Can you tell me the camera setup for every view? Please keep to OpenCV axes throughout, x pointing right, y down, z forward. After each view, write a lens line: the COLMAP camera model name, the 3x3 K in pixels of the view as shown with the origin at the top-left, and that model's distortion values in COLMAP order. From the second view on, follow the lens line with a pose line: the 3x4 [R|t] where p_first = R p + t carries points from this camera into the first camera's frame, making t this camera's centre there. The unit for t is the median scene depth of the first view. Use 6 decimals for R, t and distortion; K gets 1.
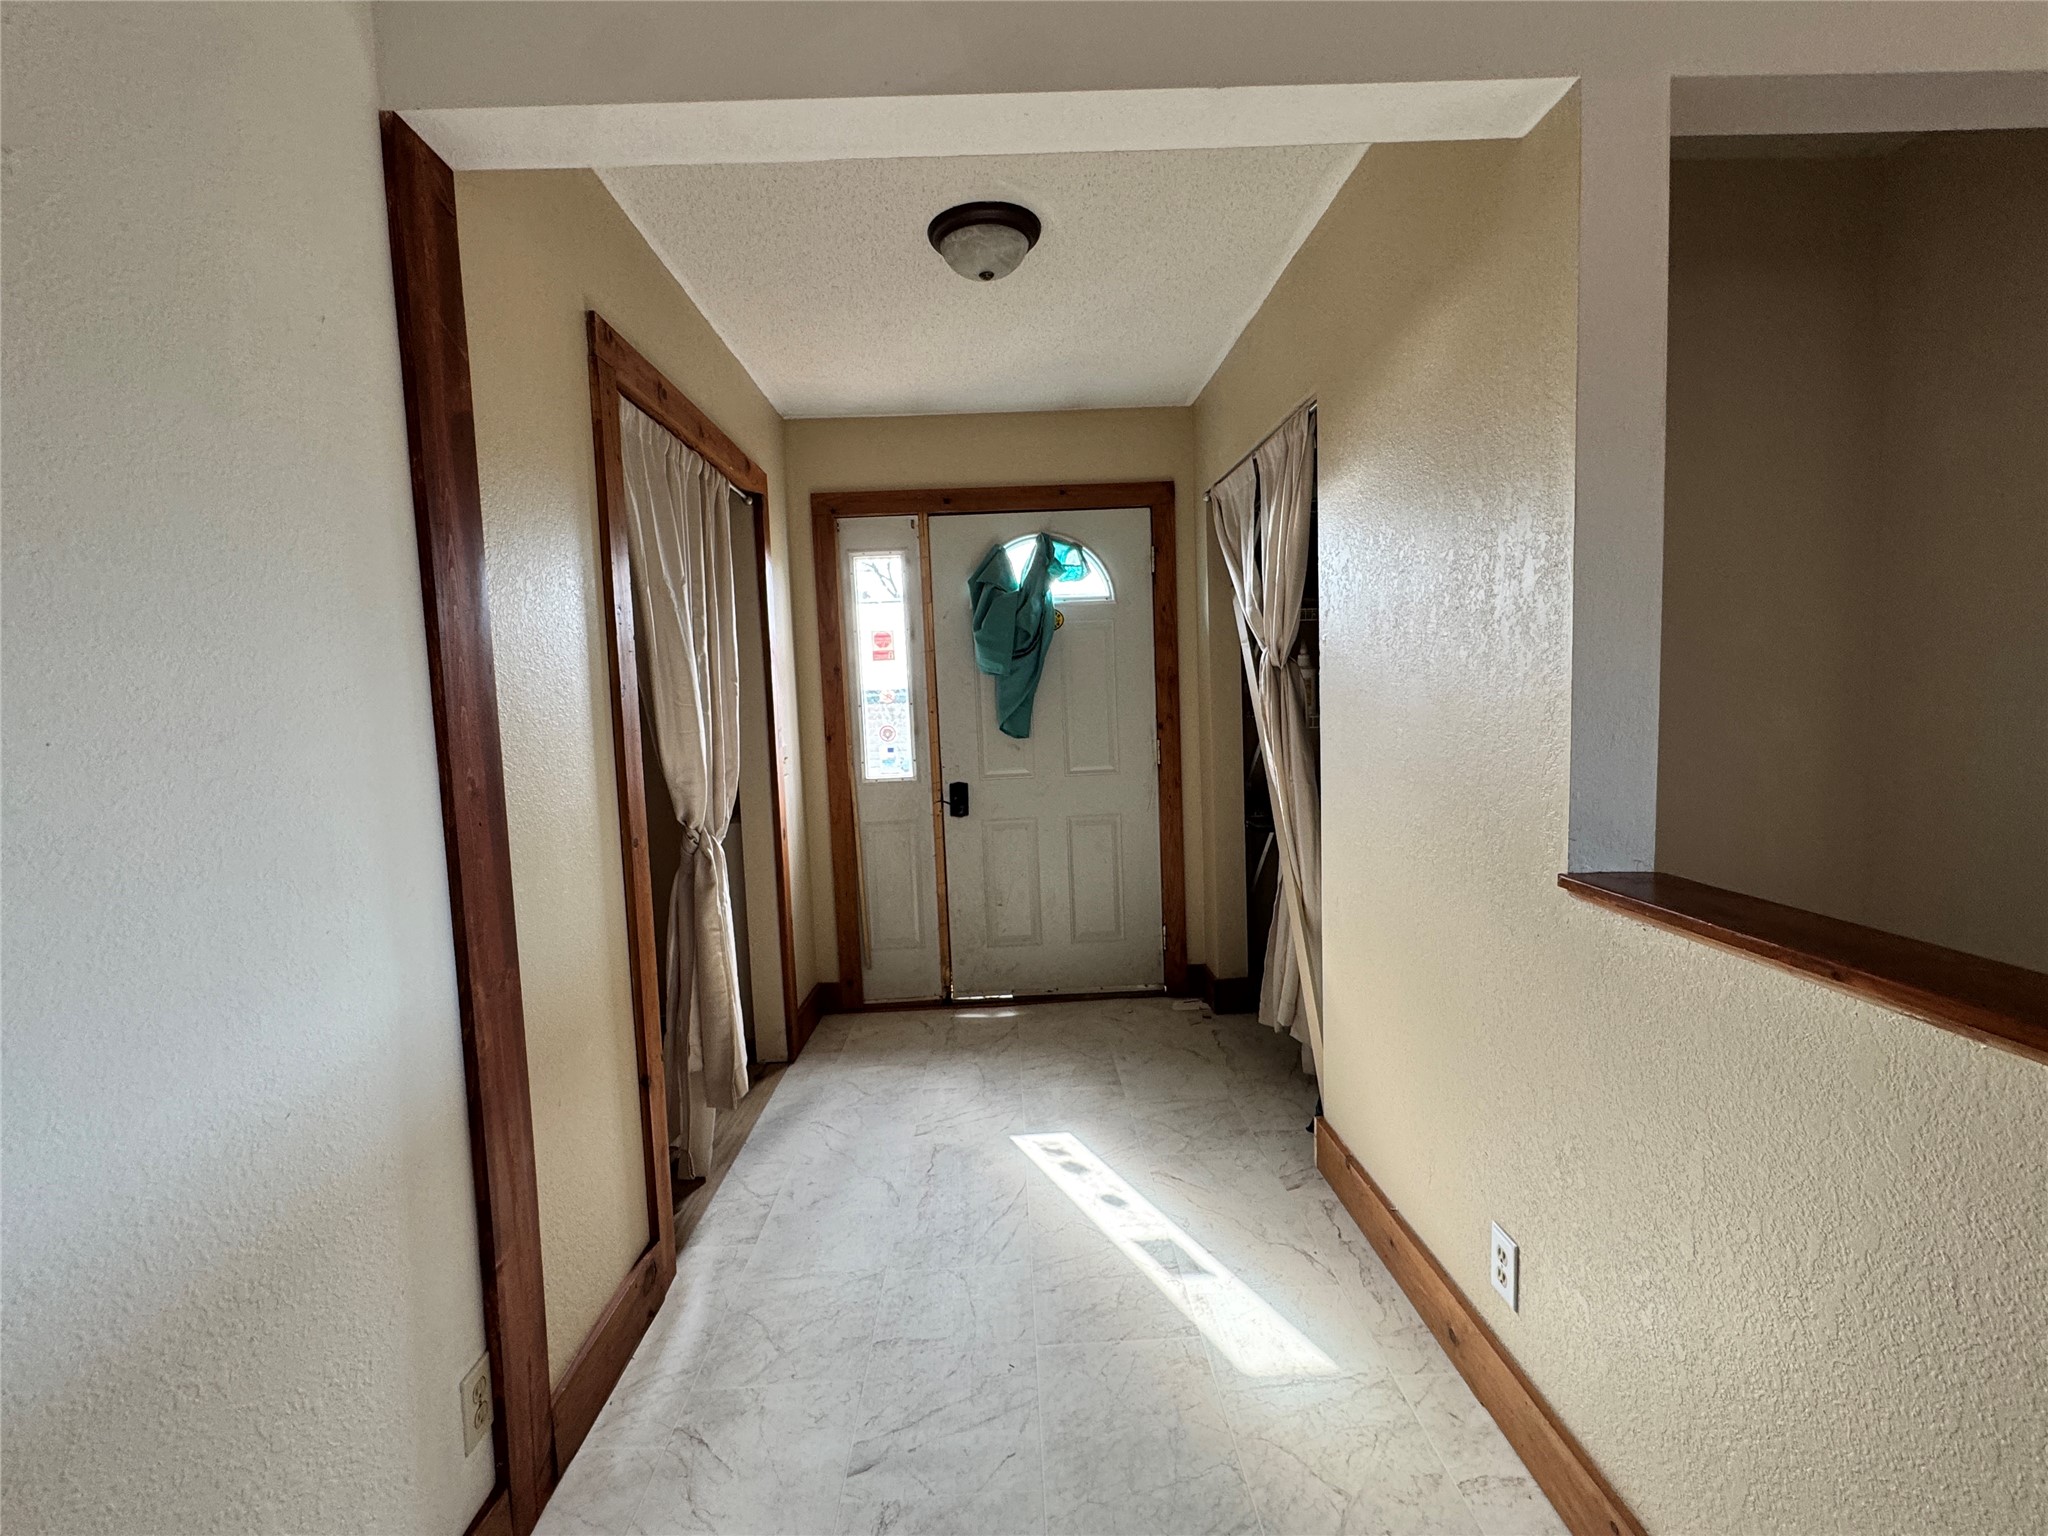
lens RADIAL K [[915.0, 0, 1009.6], [0, 915.0, 774.0], [0, 0, 1]] dist [-0.003444, 0.000500]
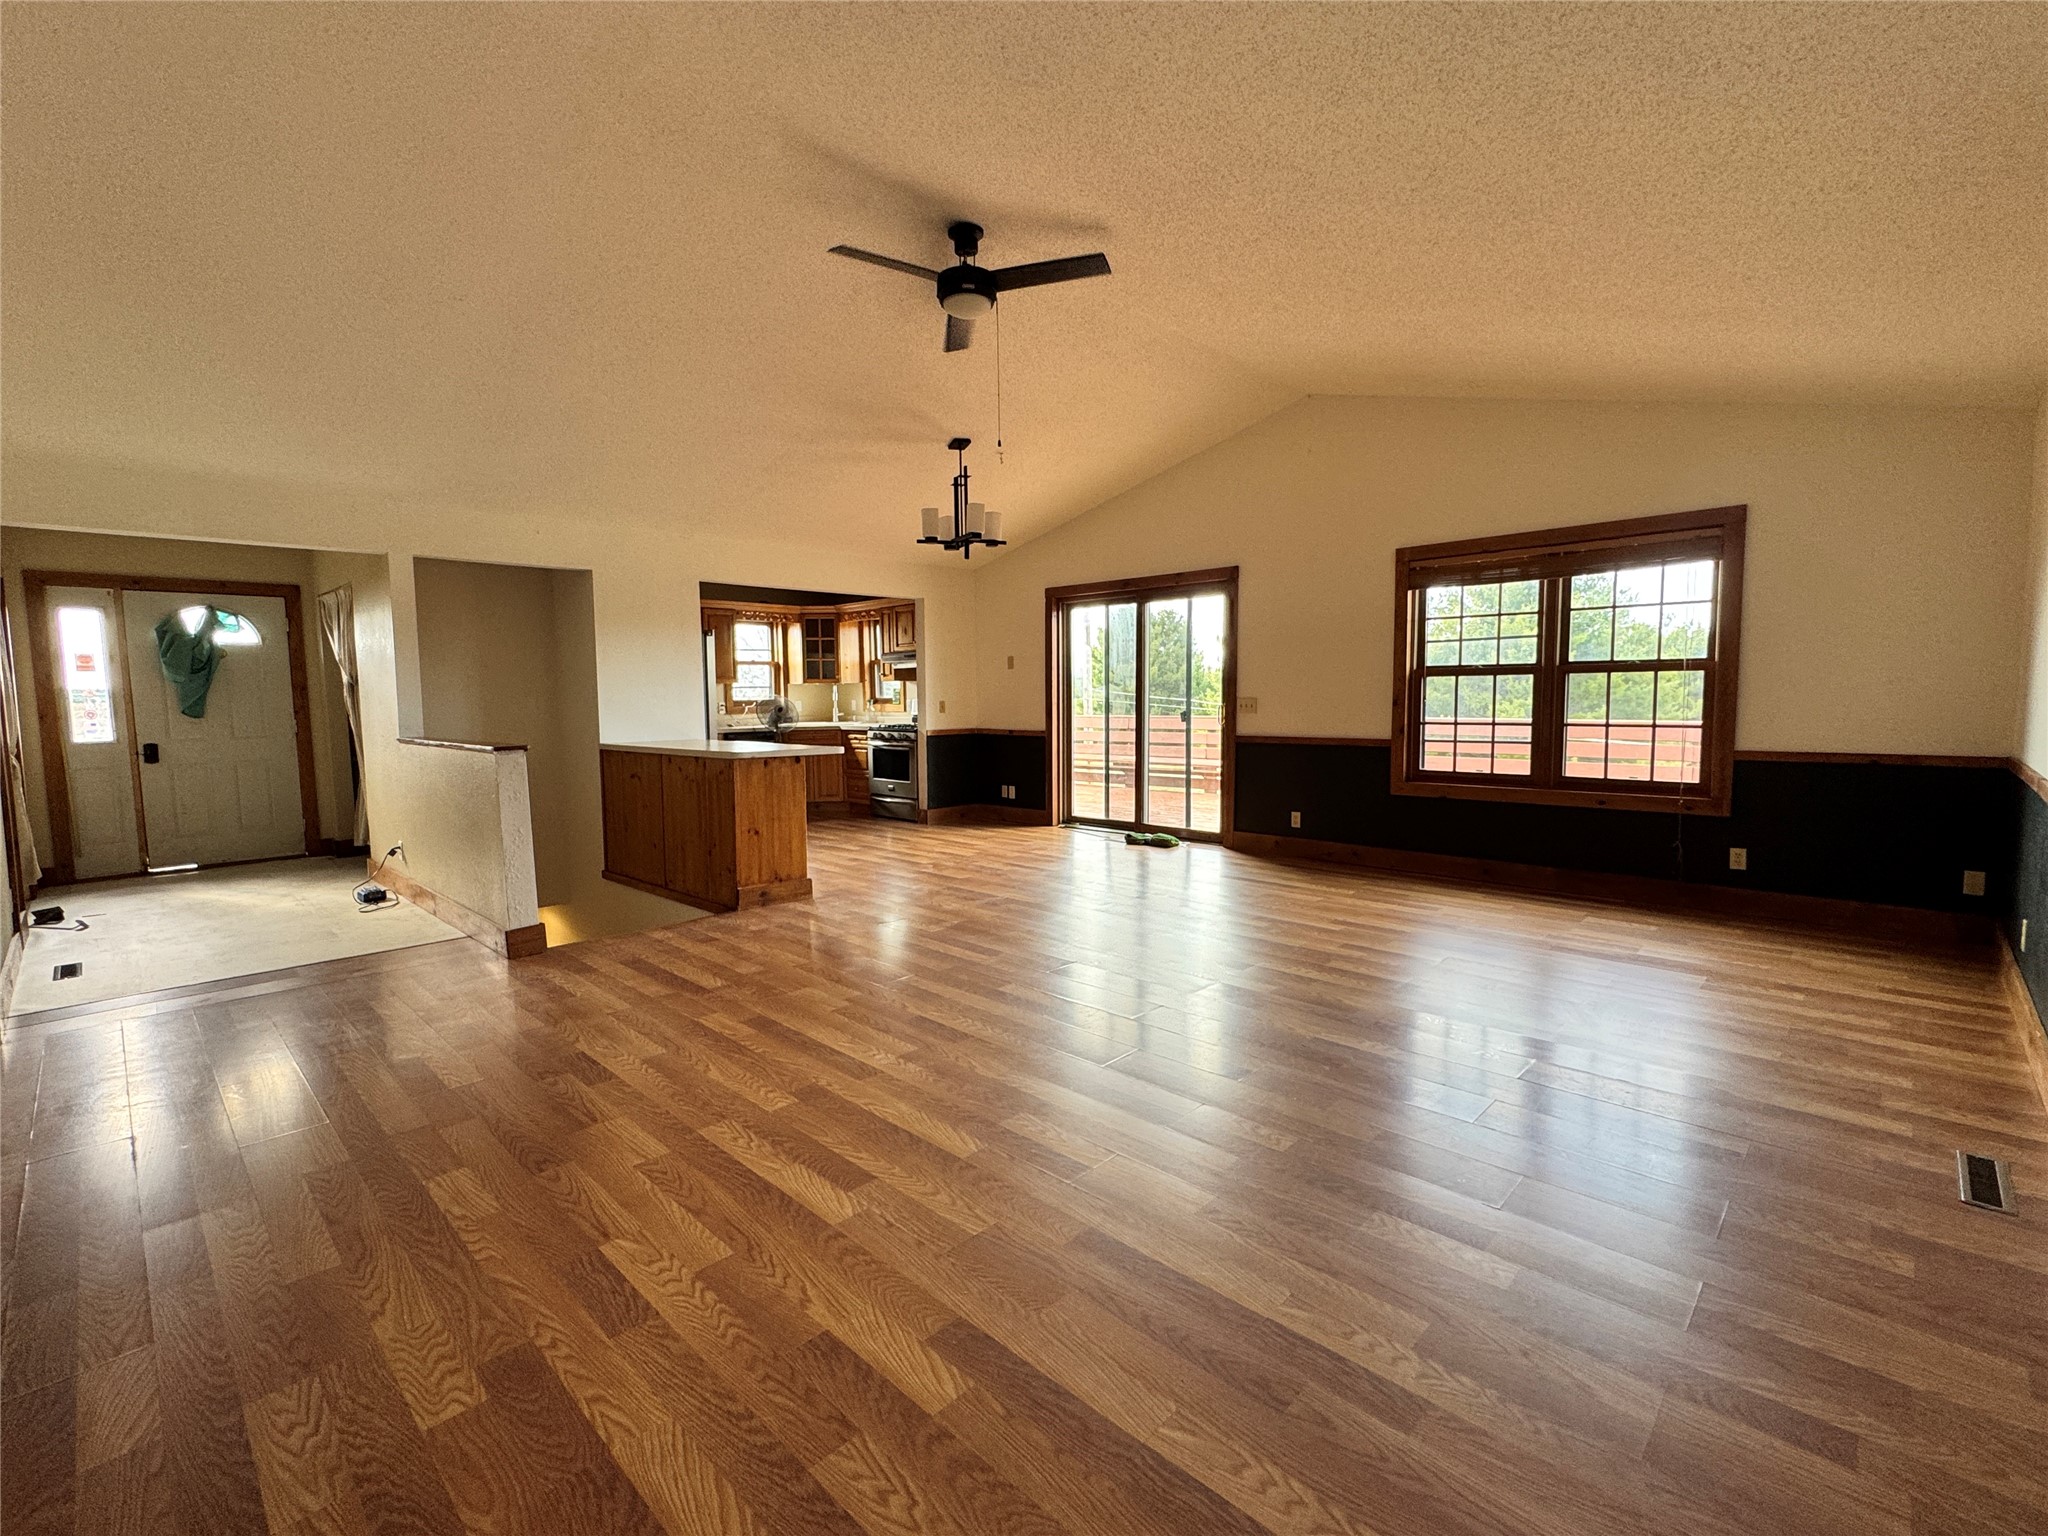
lens RADIAL K [[915.0, 0, 1026.3], [0, 915.0, 766.9], [0, 0, 1]] dist [-0.003444, 0.000500]
pose [[0.702107, -0.031464, 0.711376, -0.124281], [0.051062, 0.998676, -0.006226, 0.152343], [-0.710238, 0.040696, 0.702785, -1.422430]]
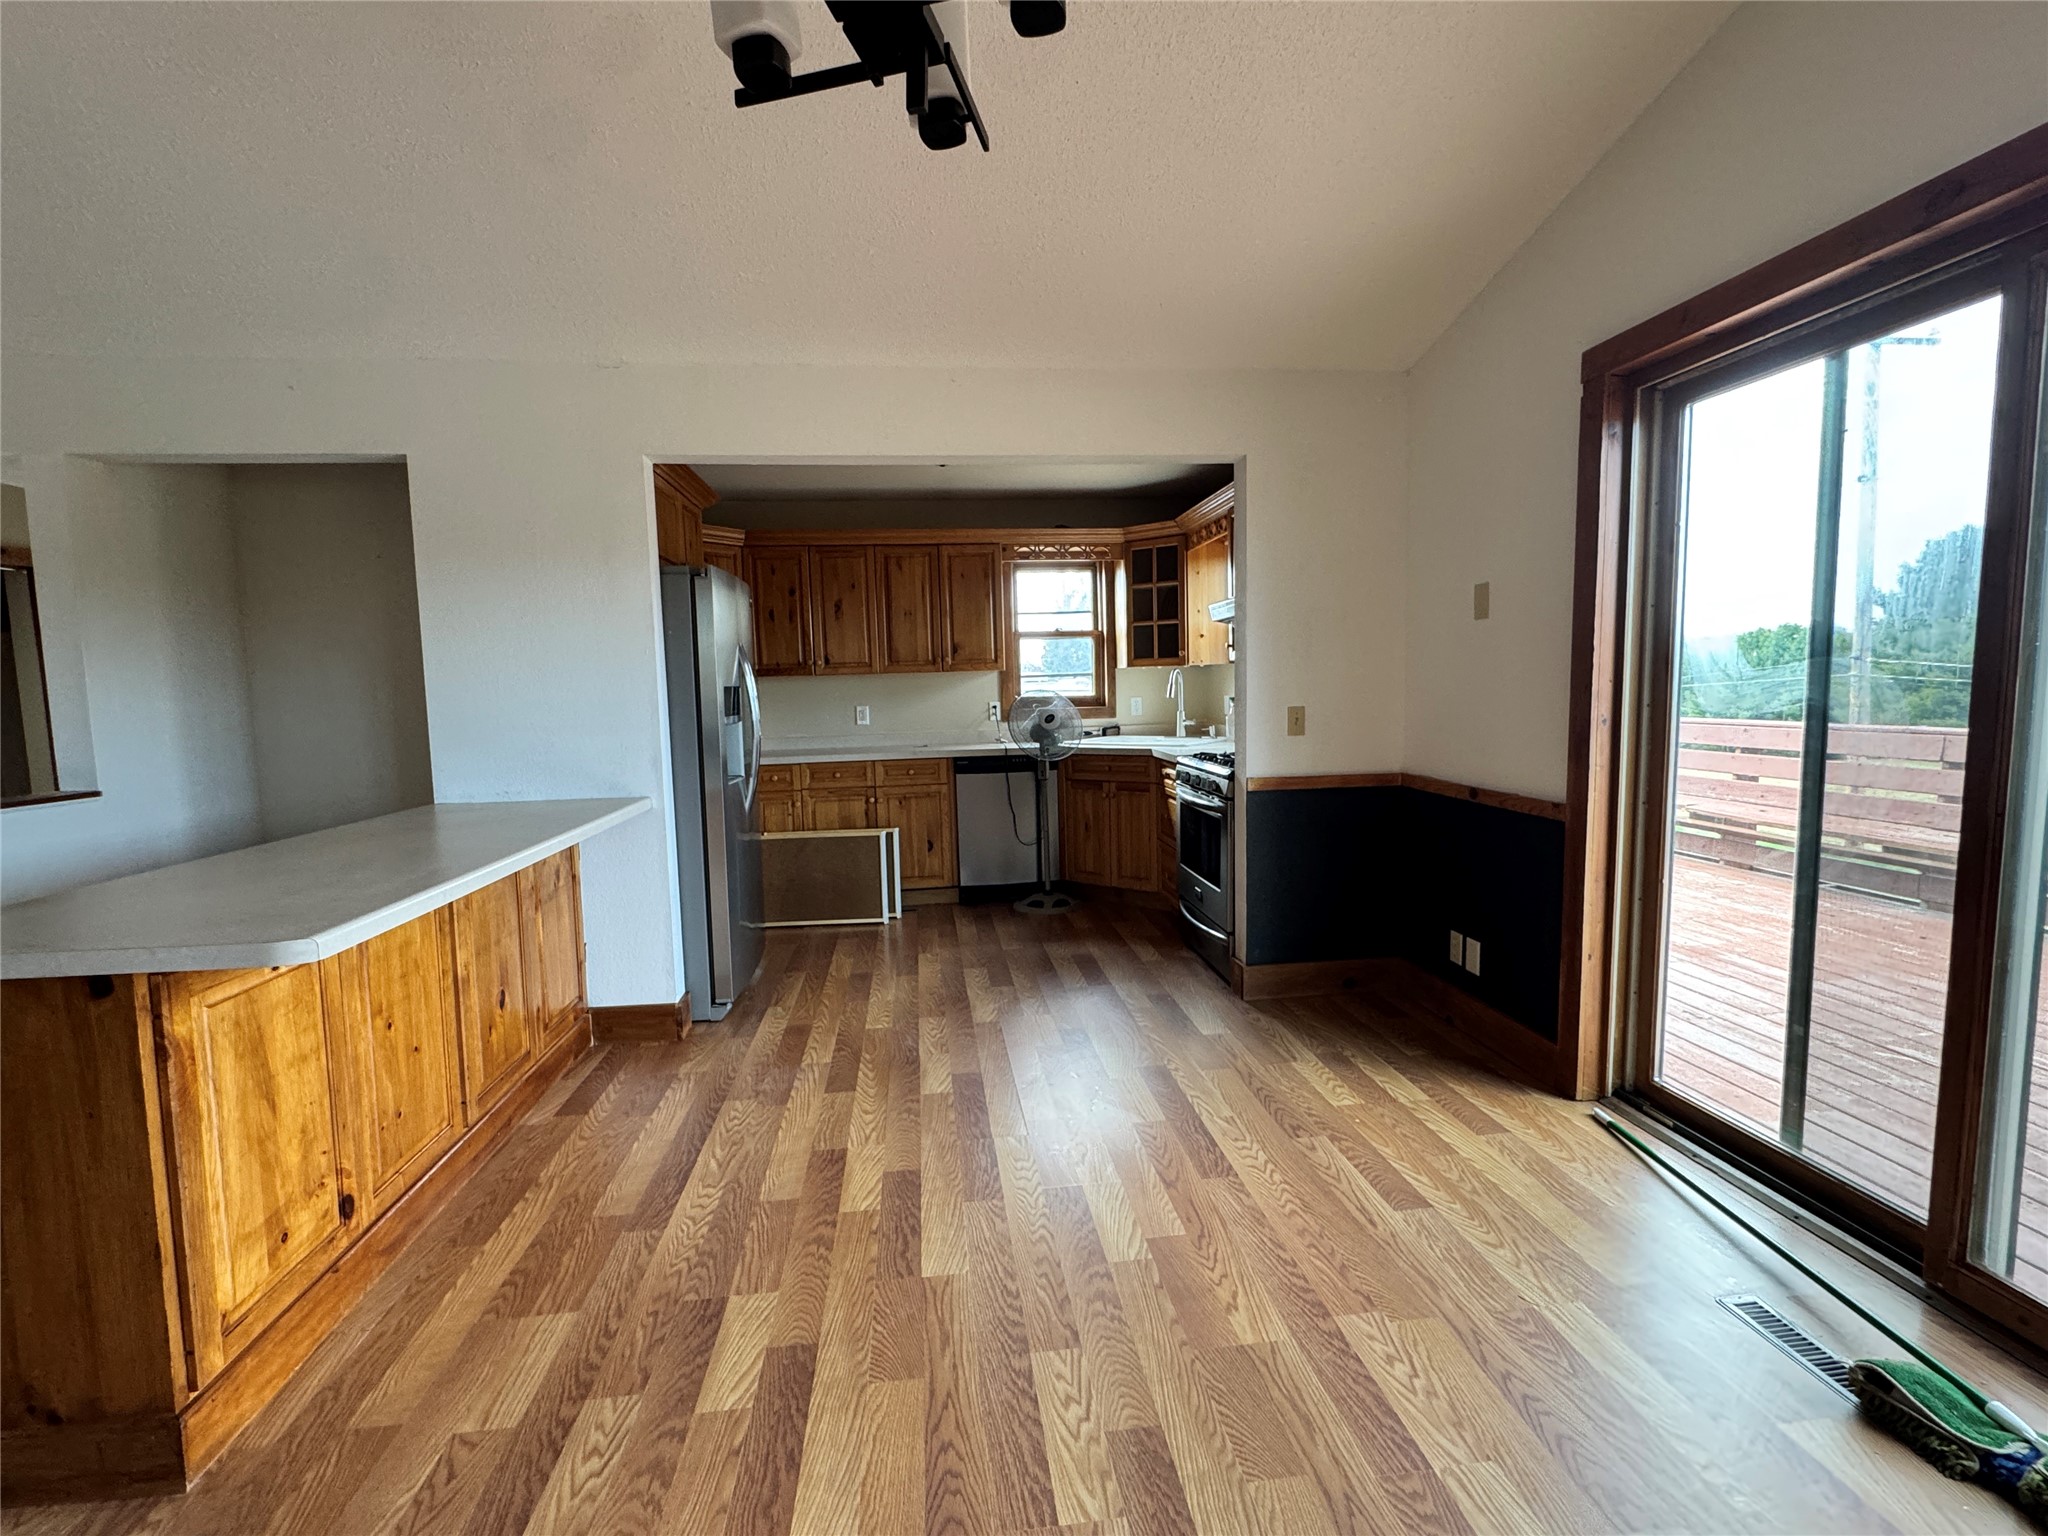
lens RADIAL K [[915.0, 0, 1016.3], [0, 915.0, 766.3], [0, 0, 1]] dist [-0.003444, 0.000500]
pose [[0.994556, -0.001312, 0.104194, 0.999450], [0.001546, 0.999996, -0.002169, 0.023235], [-0.104191, 0.002319, 0.994555, -0.557601]]
